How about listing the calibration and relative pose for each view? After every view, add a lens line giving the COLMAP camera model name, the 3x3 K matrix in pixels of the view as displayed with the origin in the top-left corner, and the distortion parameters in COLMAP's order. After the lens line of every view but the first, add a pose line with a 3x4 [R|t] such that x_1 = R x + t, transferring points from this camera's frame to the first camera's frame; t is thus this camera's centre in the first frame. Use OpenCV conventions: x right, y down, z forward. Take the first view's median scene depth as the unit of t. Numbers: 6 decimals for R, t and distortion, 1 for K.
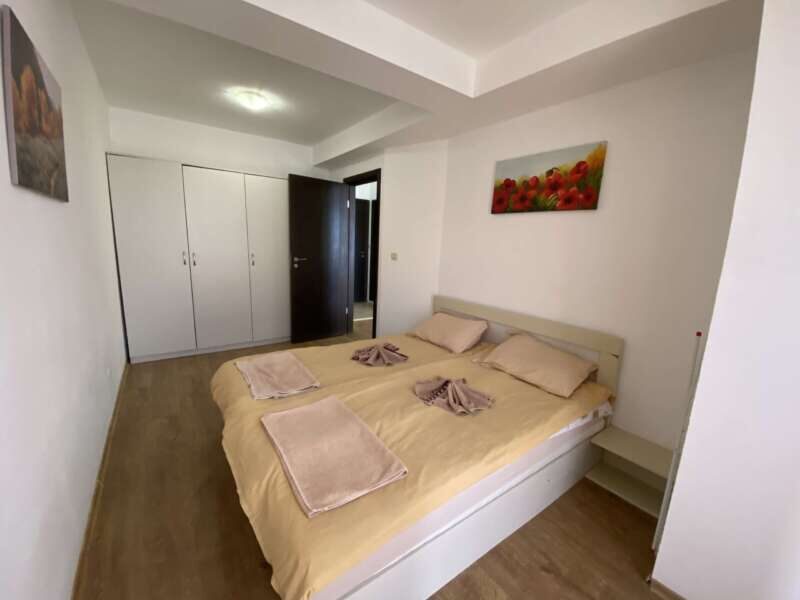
lens RADIAL K [[323.0, 0, 397.9], [0, 323.0, 295.0], [0, 0, 1]] dist [0.030618, -0.023793]
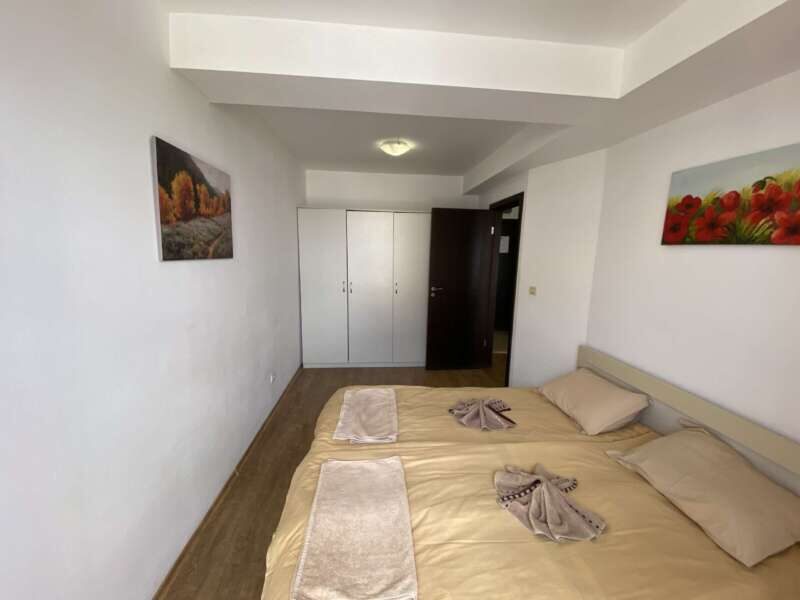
lens RADIAL K [[323.0, 0, 397.9], [0, 323.0, 295.0], [0, 0, 1]] dist [0.030618, -0.023793]
pose [[0.859396, 0.046841, -0.509161, 0.181140], [-0.070891, 0.997093, -0.027926, -0.091242], [0.506373, 0.060094, 0.860218, 0.117467]]
